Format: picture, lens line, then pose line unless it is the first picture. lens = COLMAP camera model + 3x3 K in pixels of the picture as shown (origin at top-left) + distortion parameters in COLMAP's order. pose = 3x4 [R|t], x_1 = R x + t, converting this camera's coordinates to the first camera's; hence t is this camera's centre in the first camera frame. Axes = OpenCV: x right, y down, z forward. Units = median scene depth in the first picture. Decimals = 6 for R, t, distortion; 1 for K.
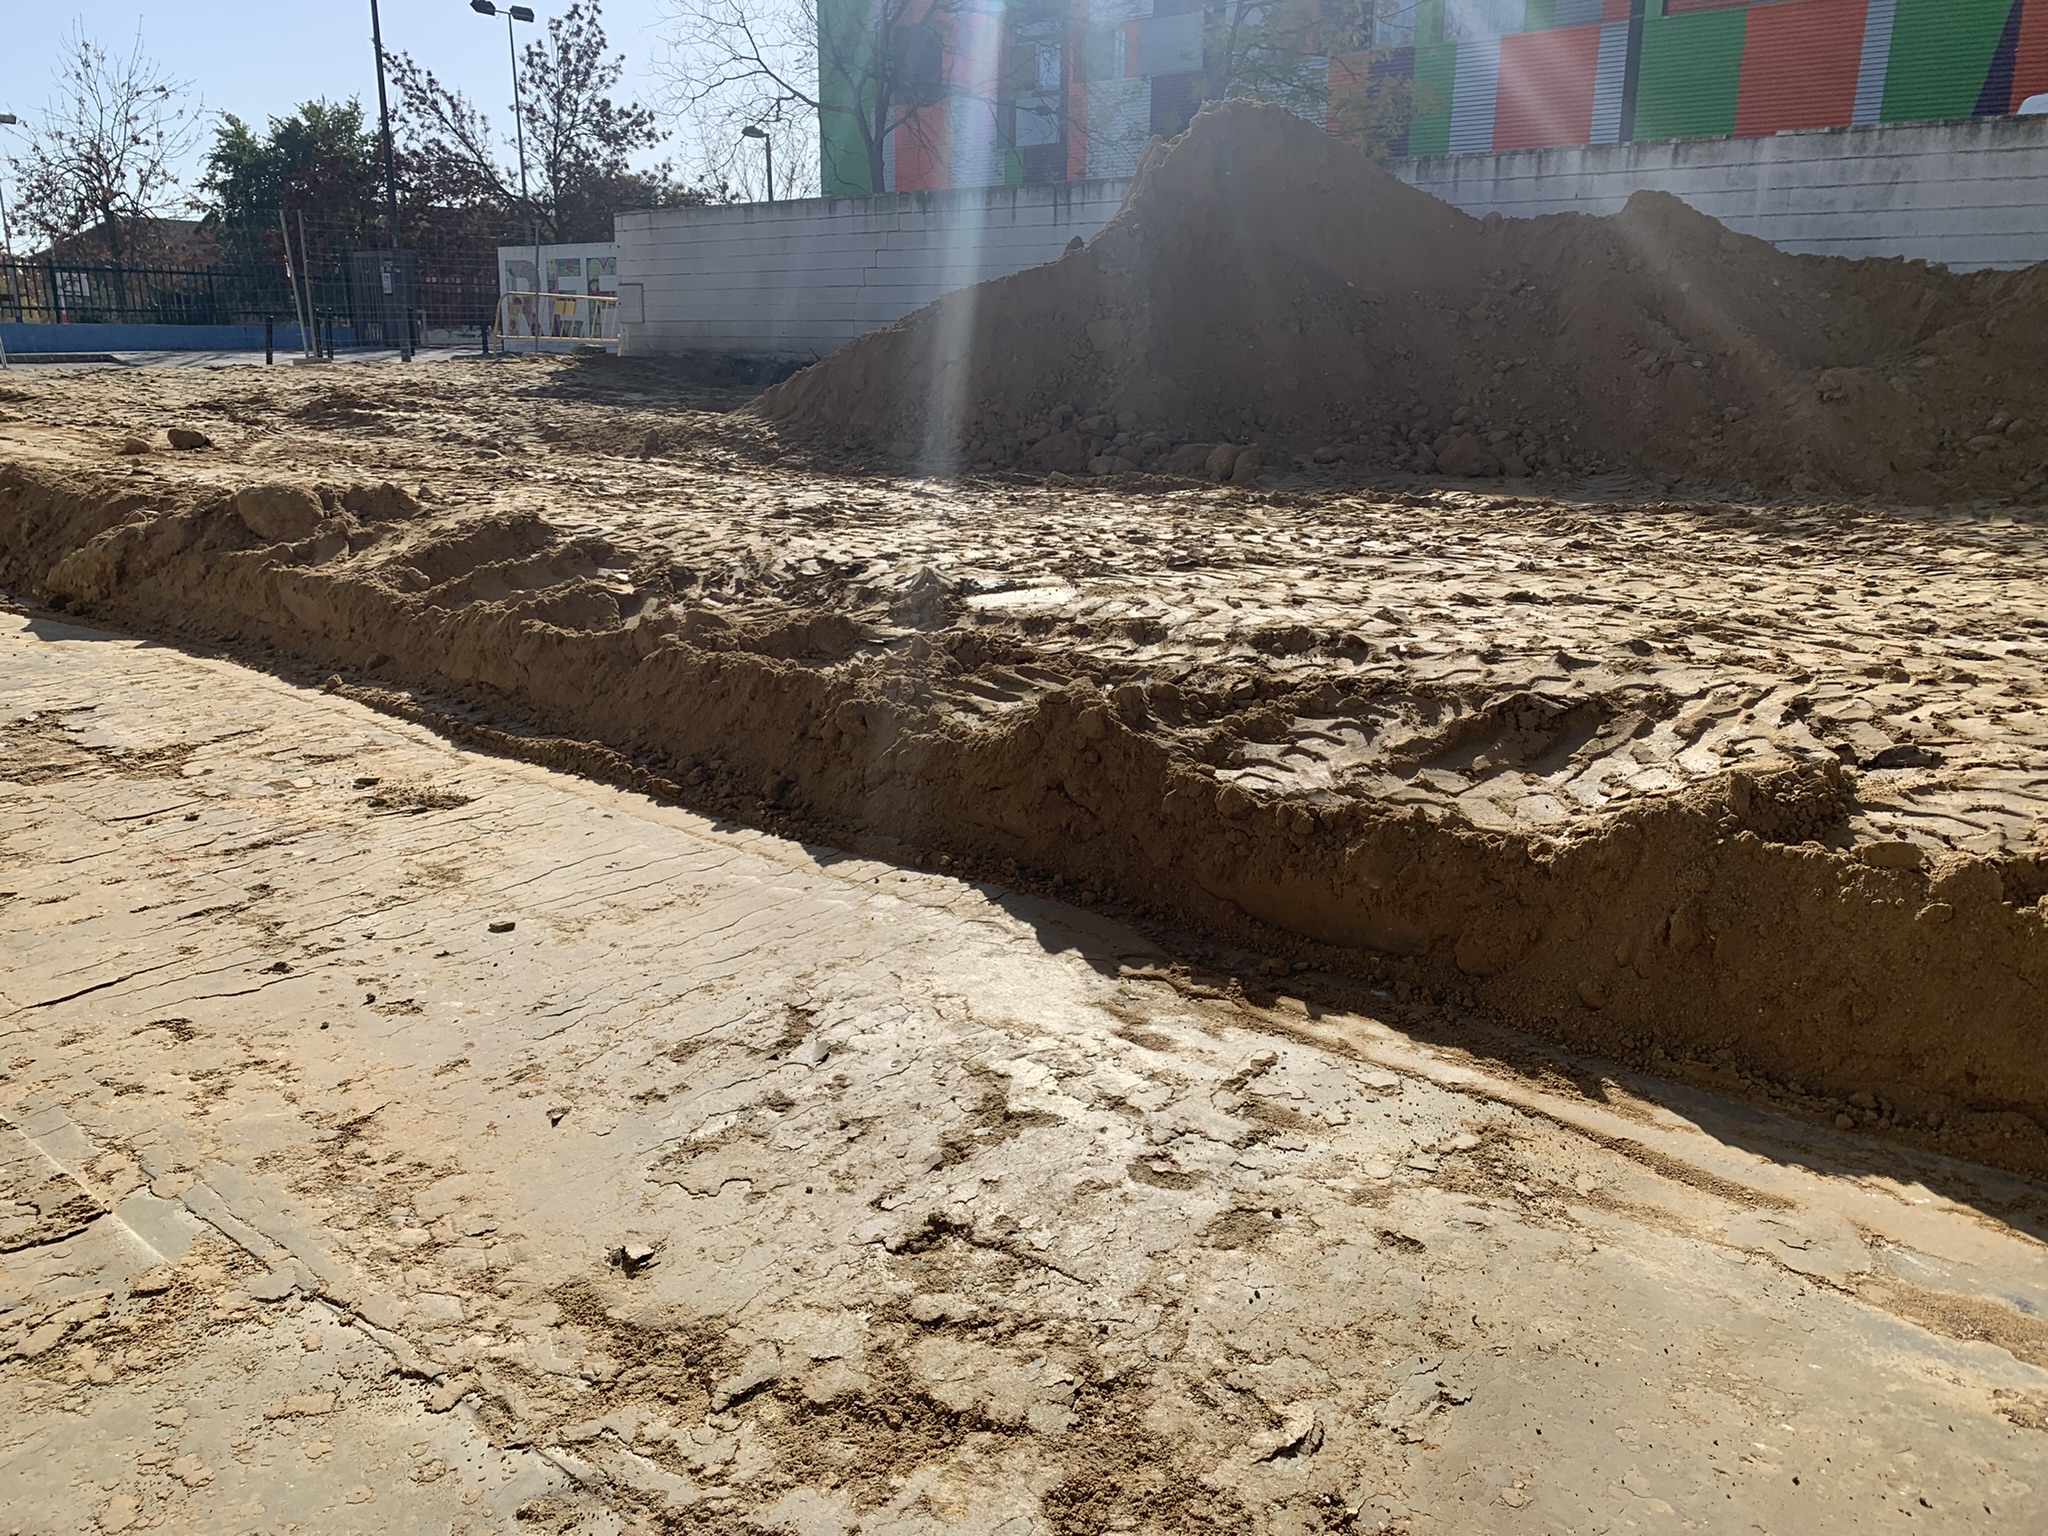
lens RADIAL K [[1630.3, 0, 1020.7], [0, 1630.3, 752.5], [0, 0, 1]] dist [0.010870, 0.002479]
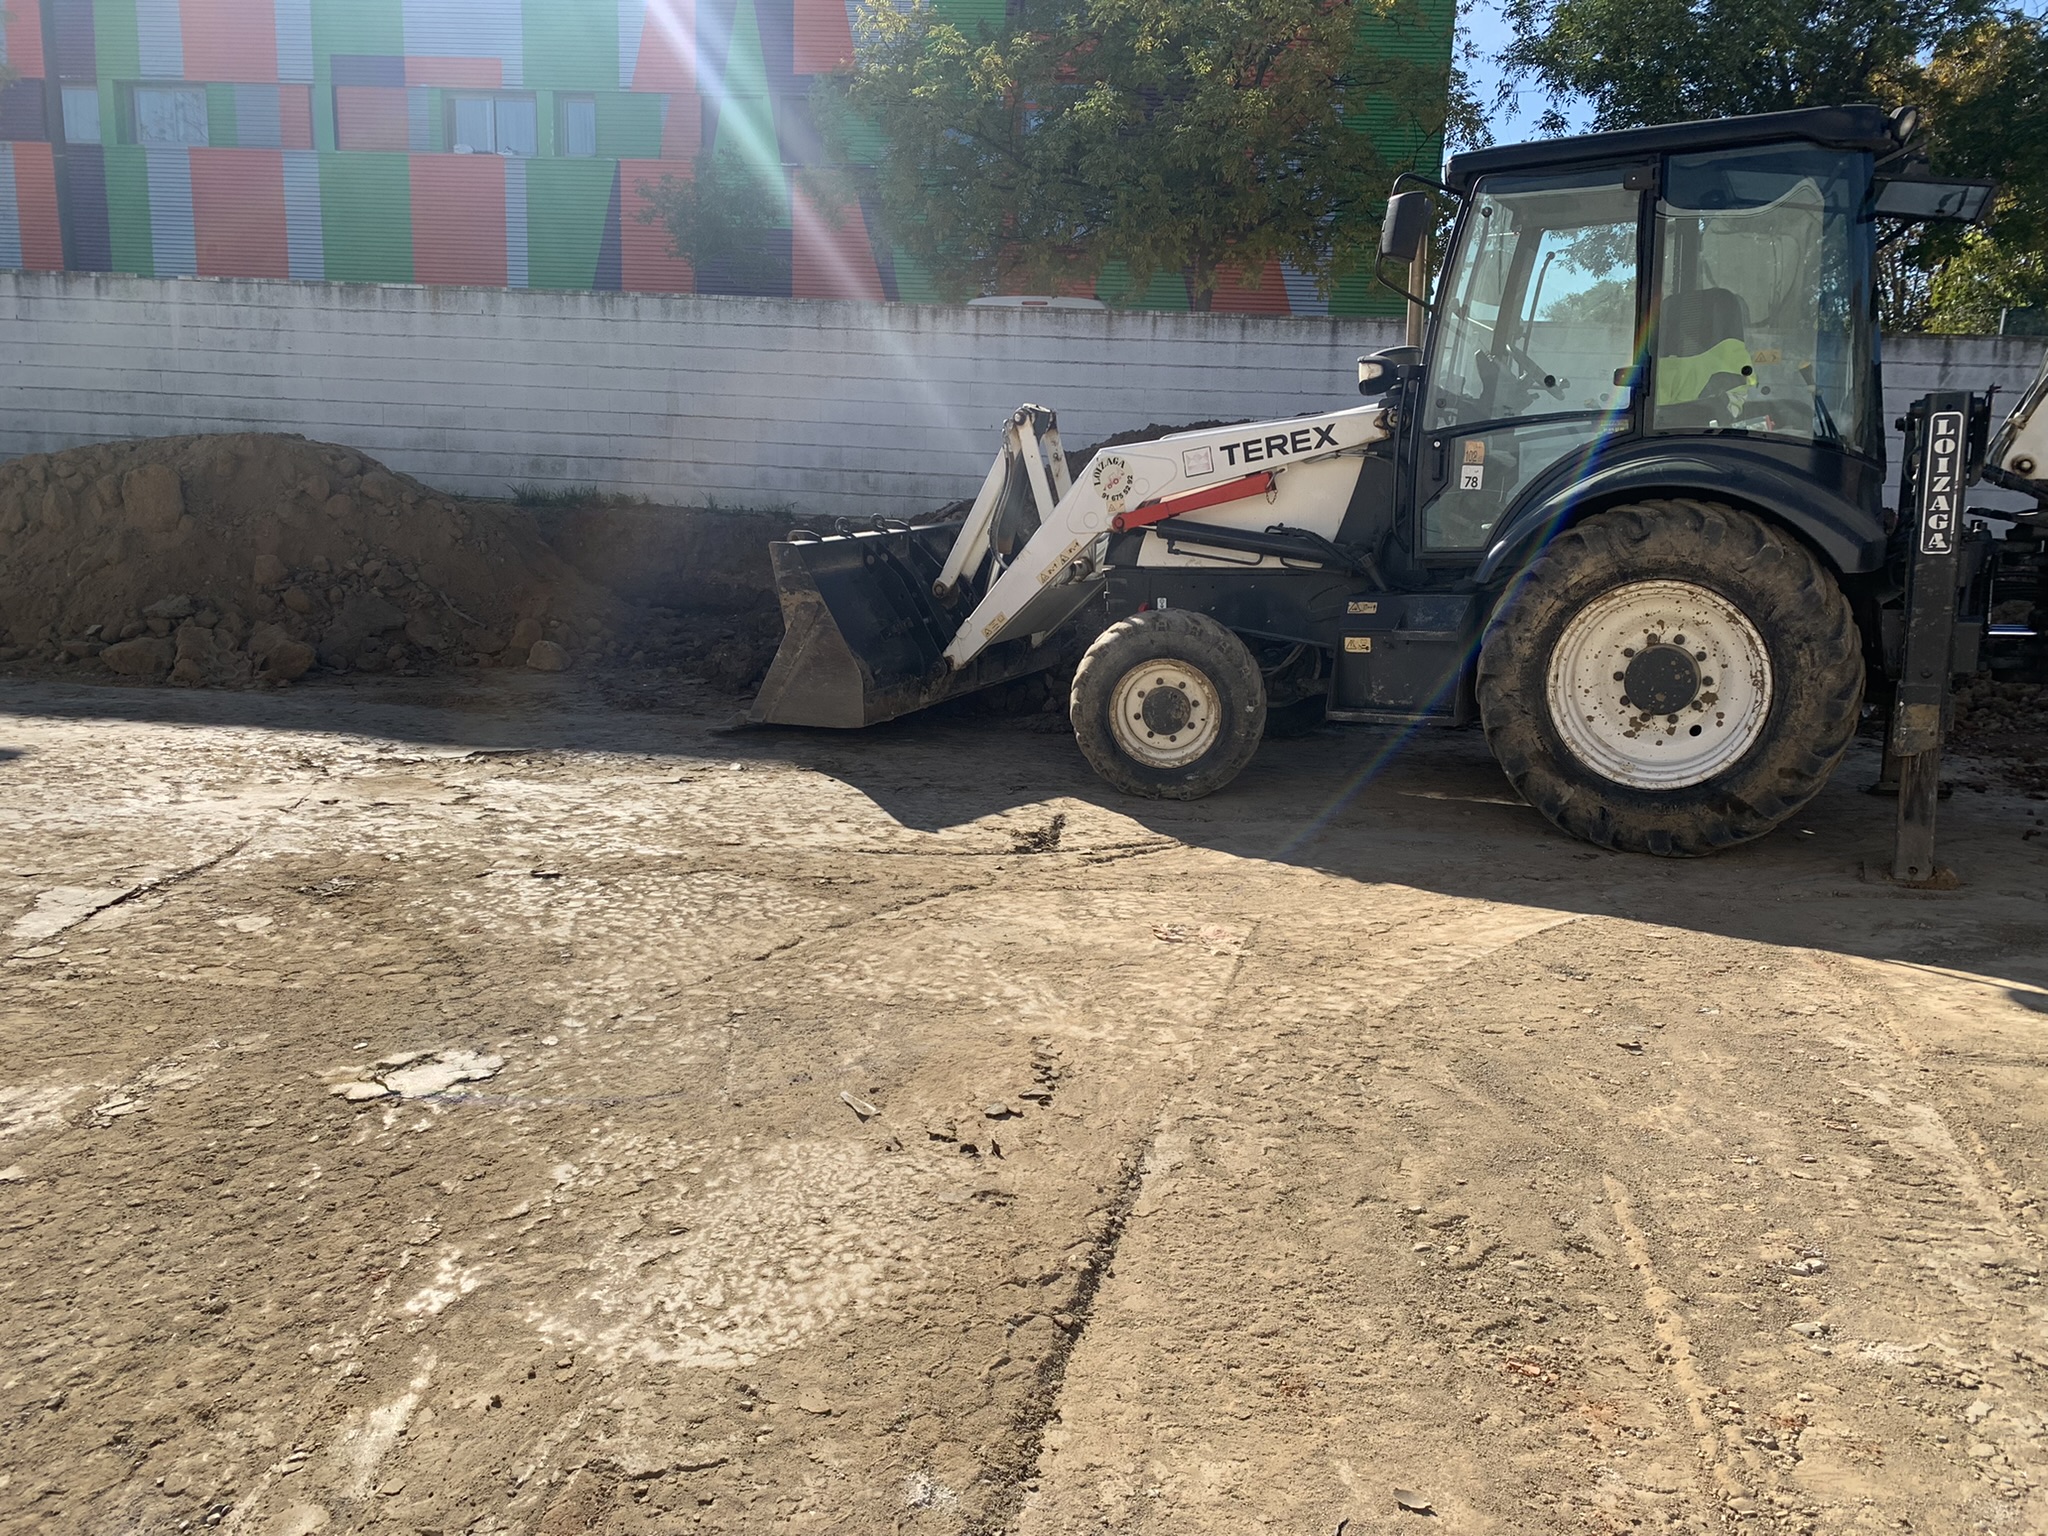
lens RADIAL K [[1582.3, 0, 1016.1], [0, 1582.3, 735.0], [0, 0, 1]] dist [0.095780, -0.086082]
pose [[0.846444, -0.071203, 0.527696, 0.101719], [0.102670, 0.994247, -0.030531, 0.007425], [-0.522486, 0.080022, 0.848885, -0.063233]]
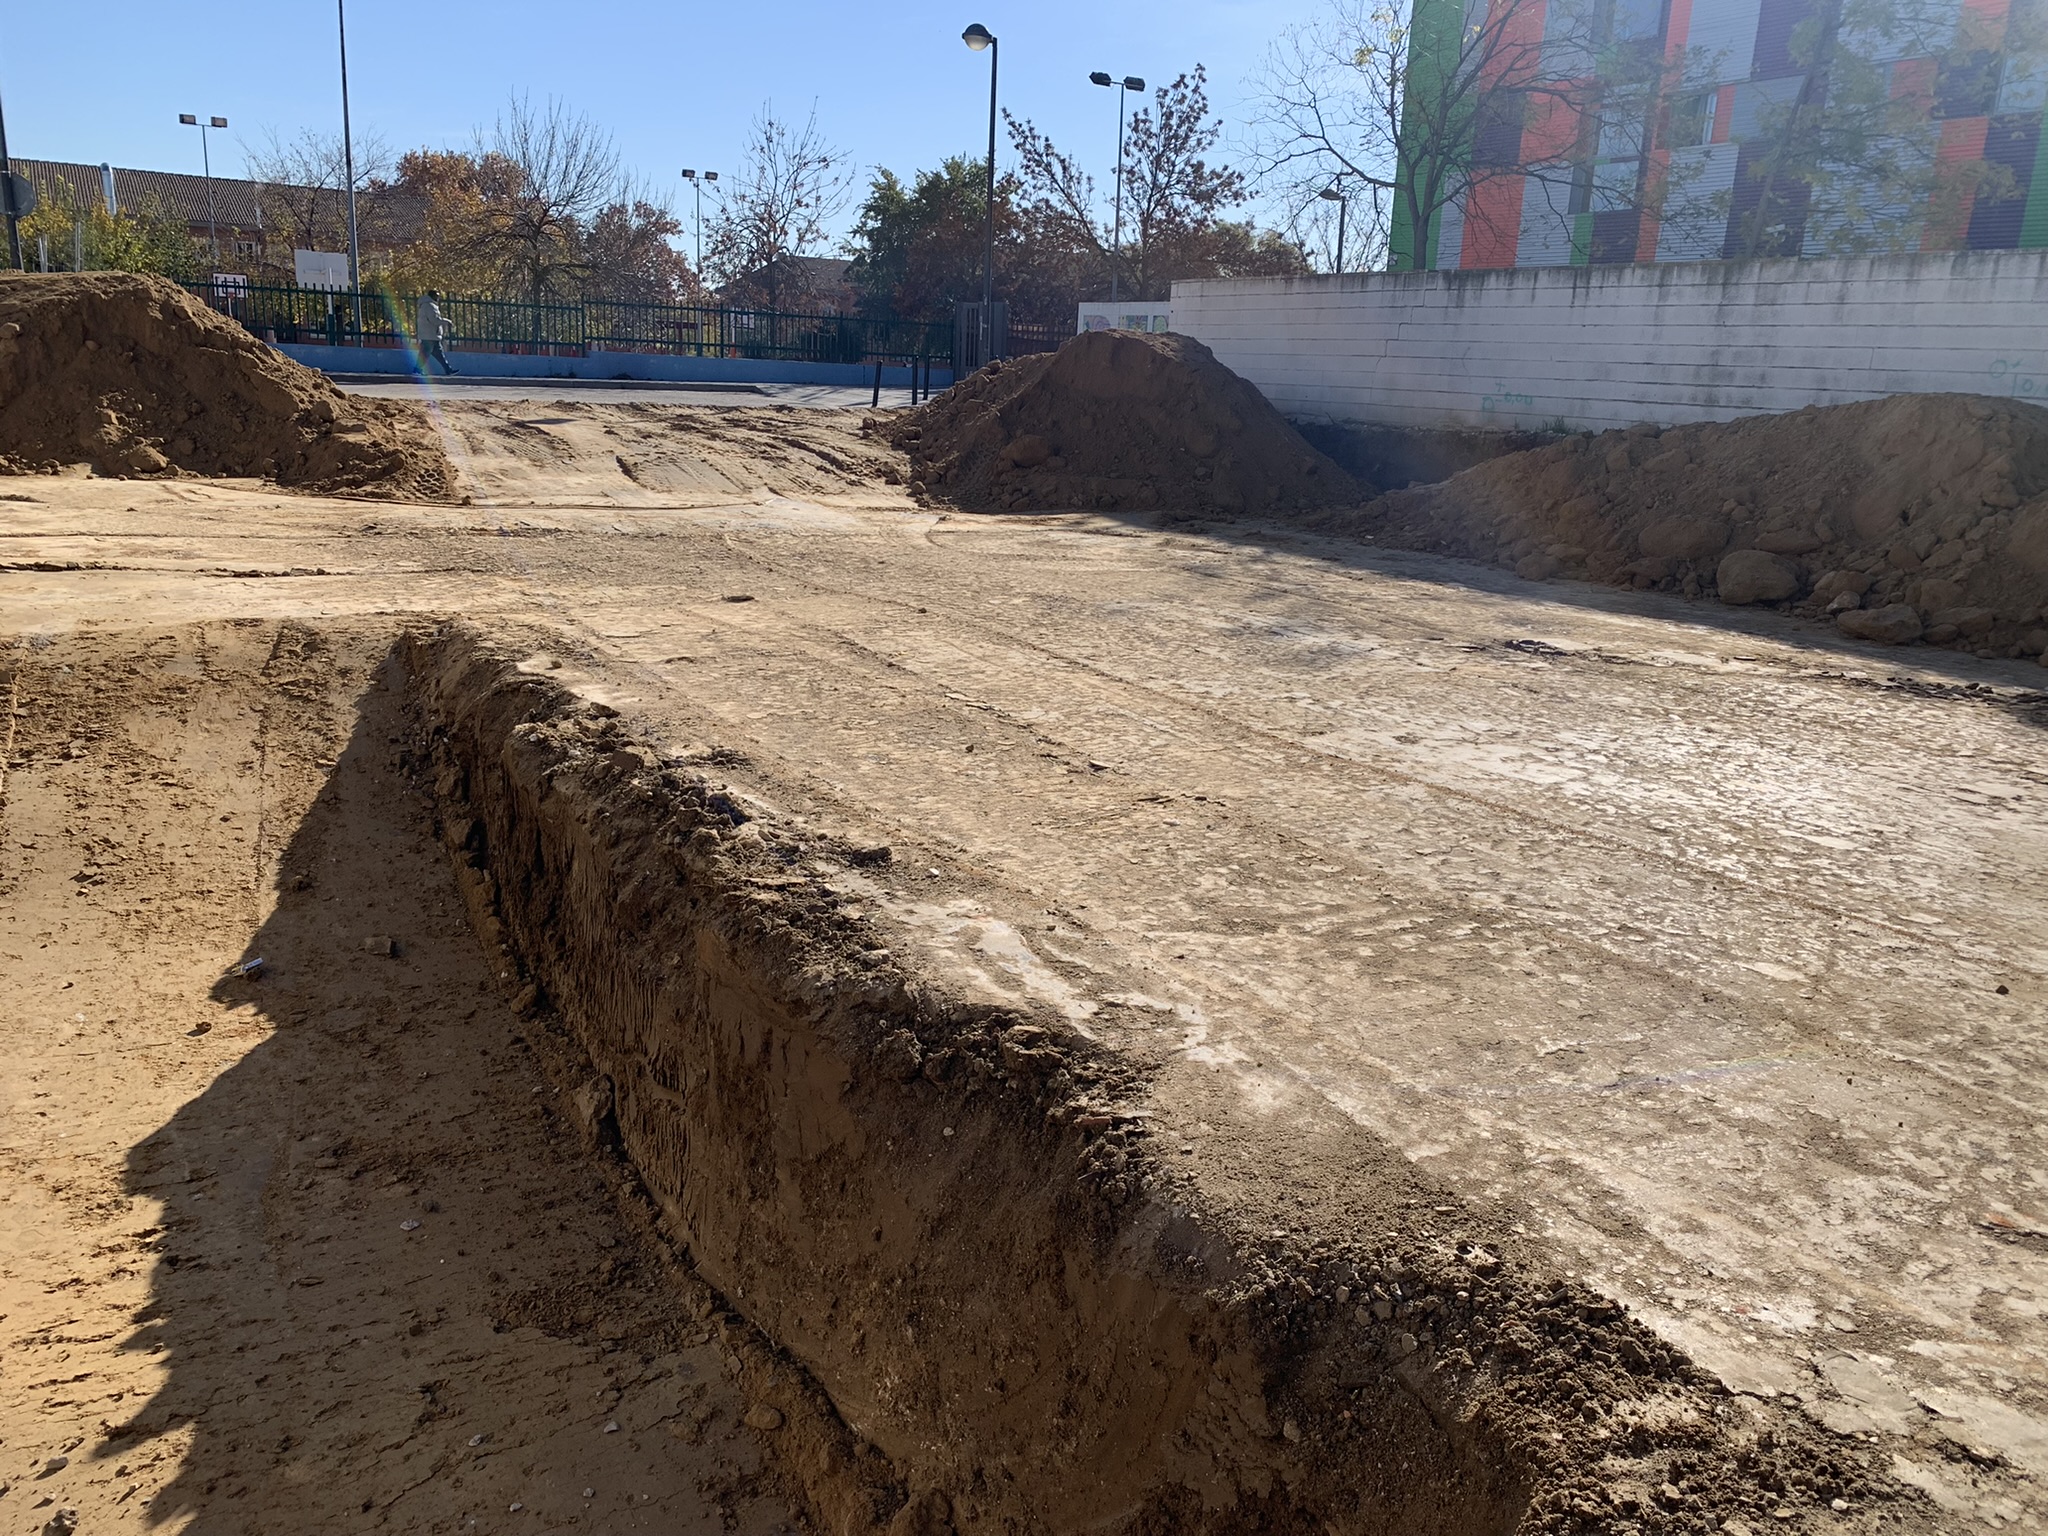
lens RADIAL K [[1619.4, 0, 1024.0], [0, 1619.4, 768.0], [0, 0, 1]] dist [-0.006463, 0.090815]
pose [[0.940193, 0.117946, -0.319571, 0.023370], [-0.121811, 0.992522, 0.007942, -0.000796], [0.318118, 0.031460, 0.947529, -0.027863]]
